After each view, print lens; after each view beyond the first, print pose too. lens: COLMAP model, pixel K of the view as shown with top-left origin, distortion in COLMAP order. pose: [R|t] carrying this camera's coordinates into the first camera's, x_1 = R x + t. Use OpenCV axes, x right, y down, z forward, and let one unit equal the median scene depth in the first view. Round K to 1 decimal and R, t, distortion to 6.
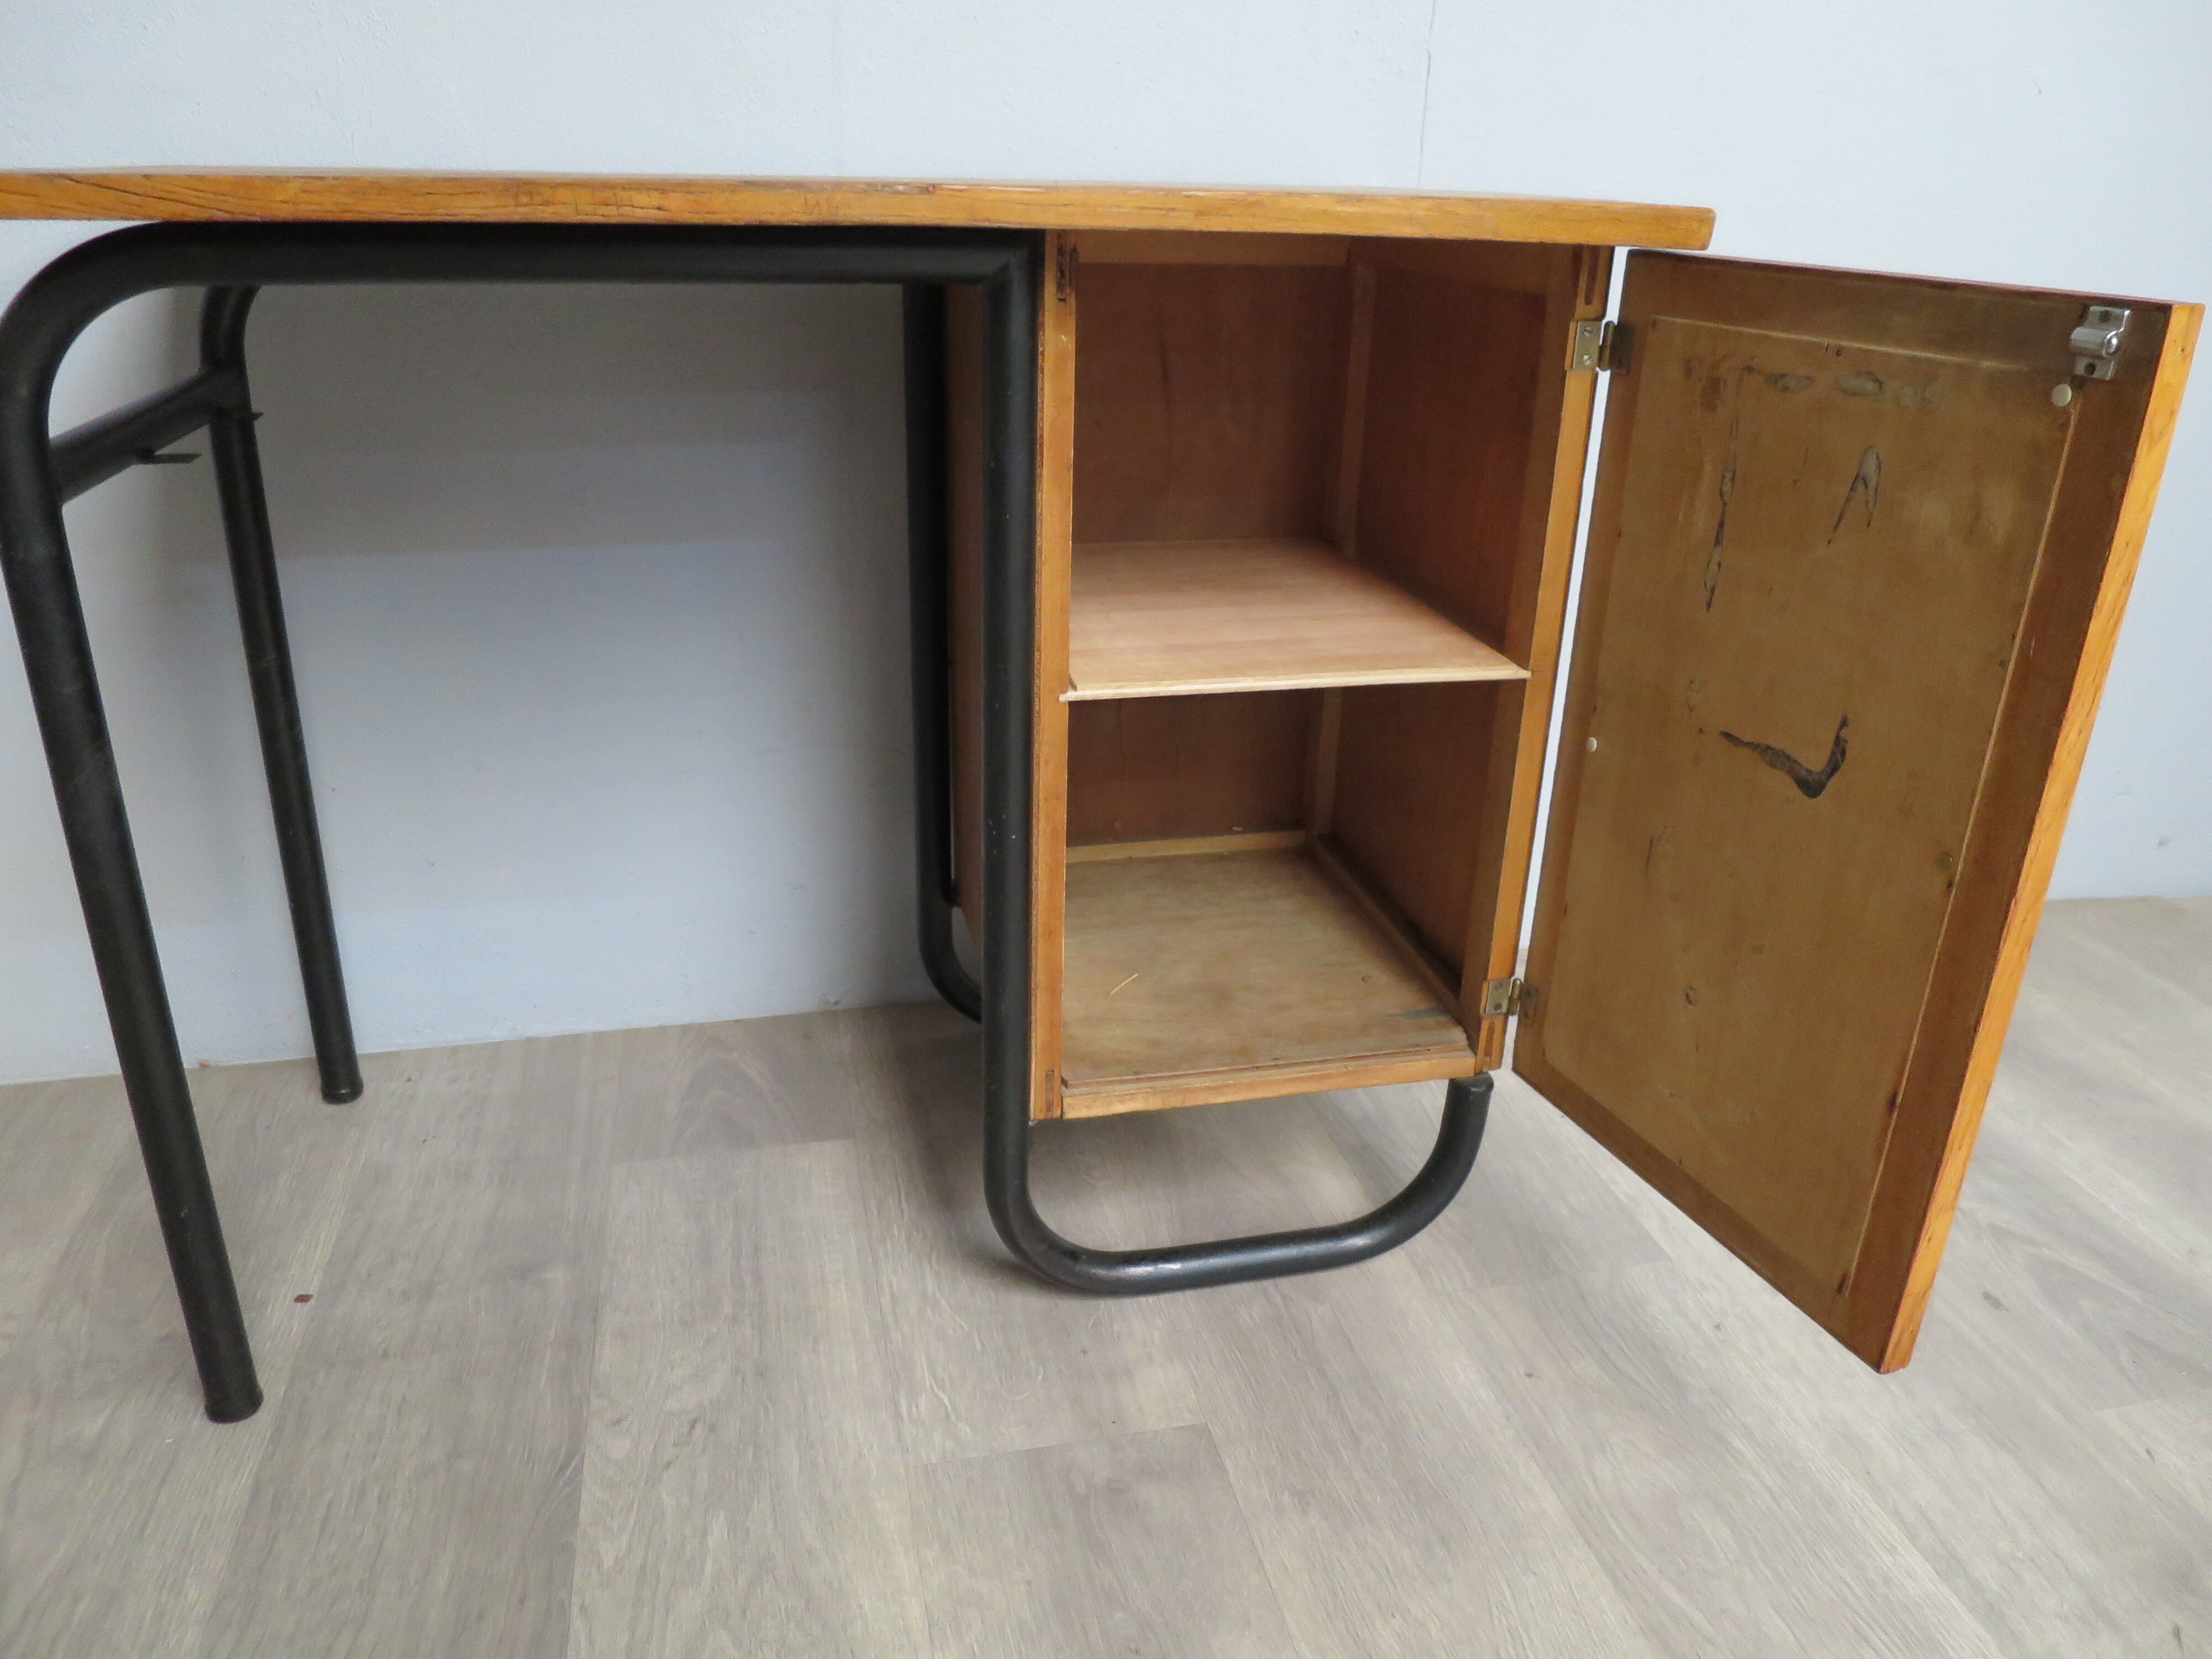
lens RADIAL K [[1594.5, 0, 1102.4], [0, 1594.5, 842.4], [0, 0, 1]] dist [-0.047943, 0.013566]
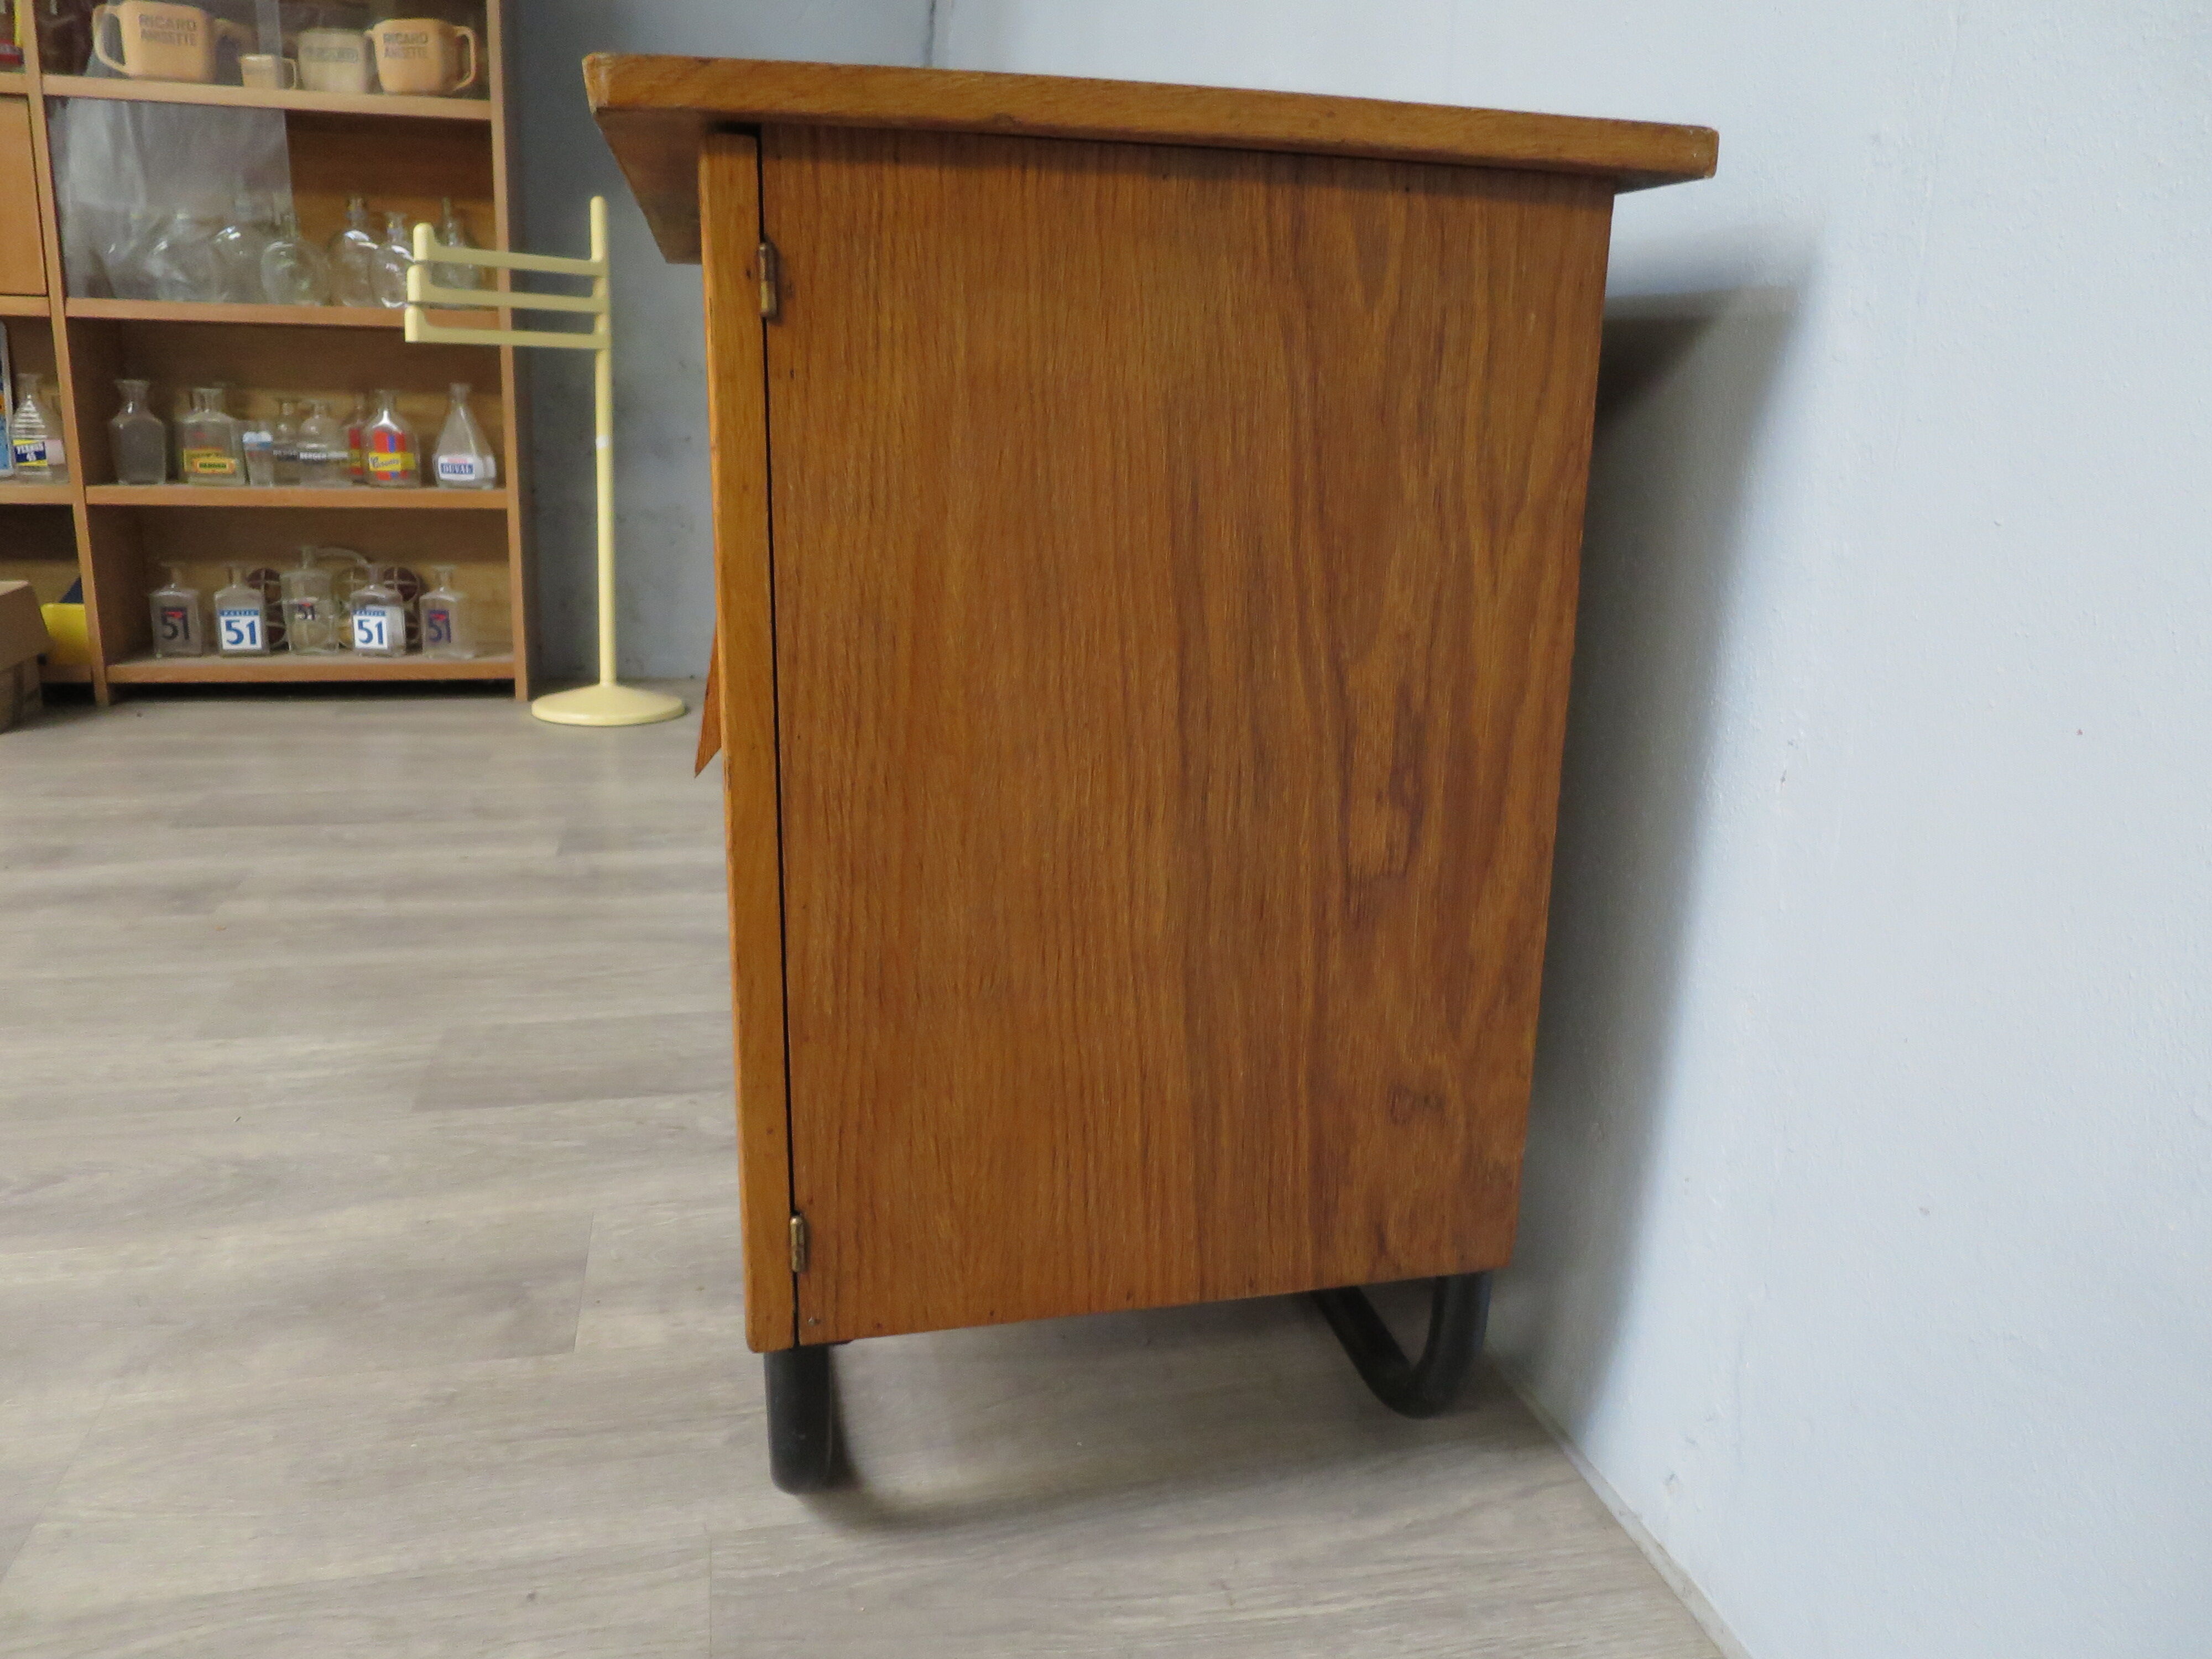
lens RADIAL K [[1594.5, 0, 1104.6], [0, 1594.5, 836.8], [0, 0, 1]] dist [-0.047943, 0.013566]
pose [[0.005260, 0.245920, -0.969276, 1.014510], [-0.415406, 0.882235, 0.221582, -0.303226], [0.909621, 0.401478, 0.106797, 1.125362]]
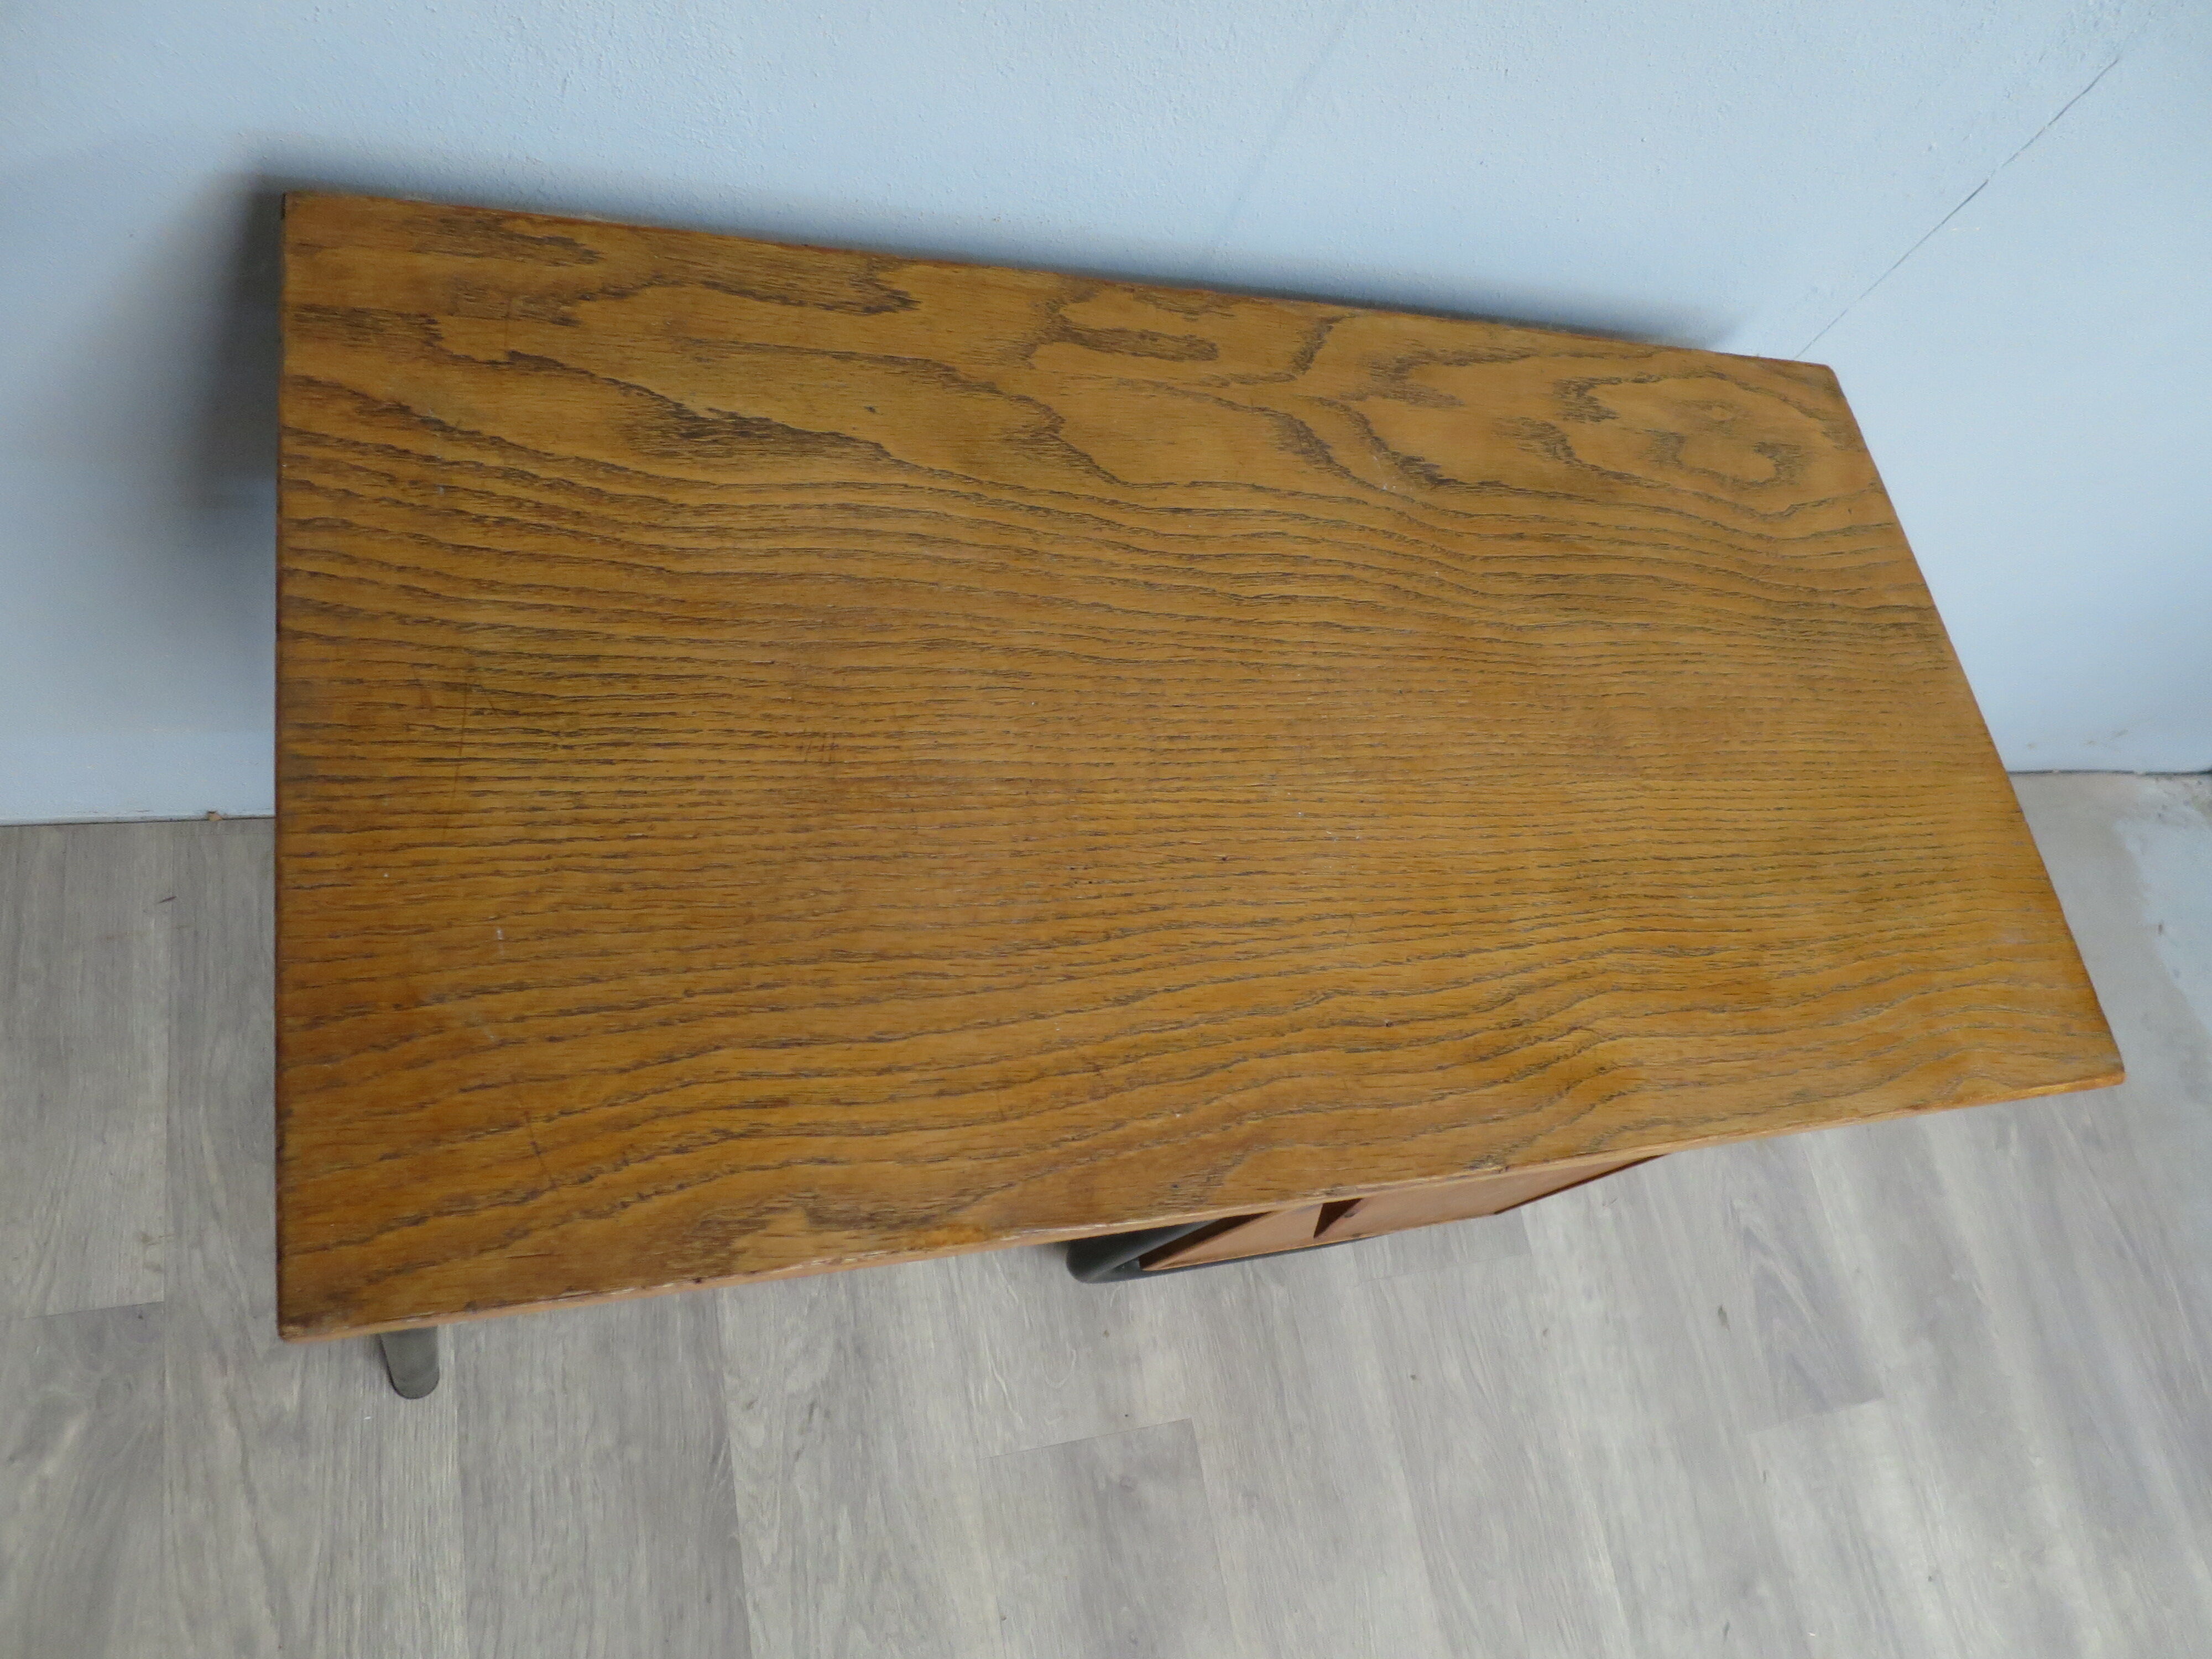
lens RADIAL K [[1594.5, 0, 1092.9], [0, 1594.5, 837.3], [0, 0, 1]] dist [-0.047943, 0.013566]
pose [[0.944637, 0.163264, 0.284614, -0.495145], [-0.311428, 0.719235, 0.621059, -0.825870], [-0.103308, -0.675312, 0.730261, 0.386111]]
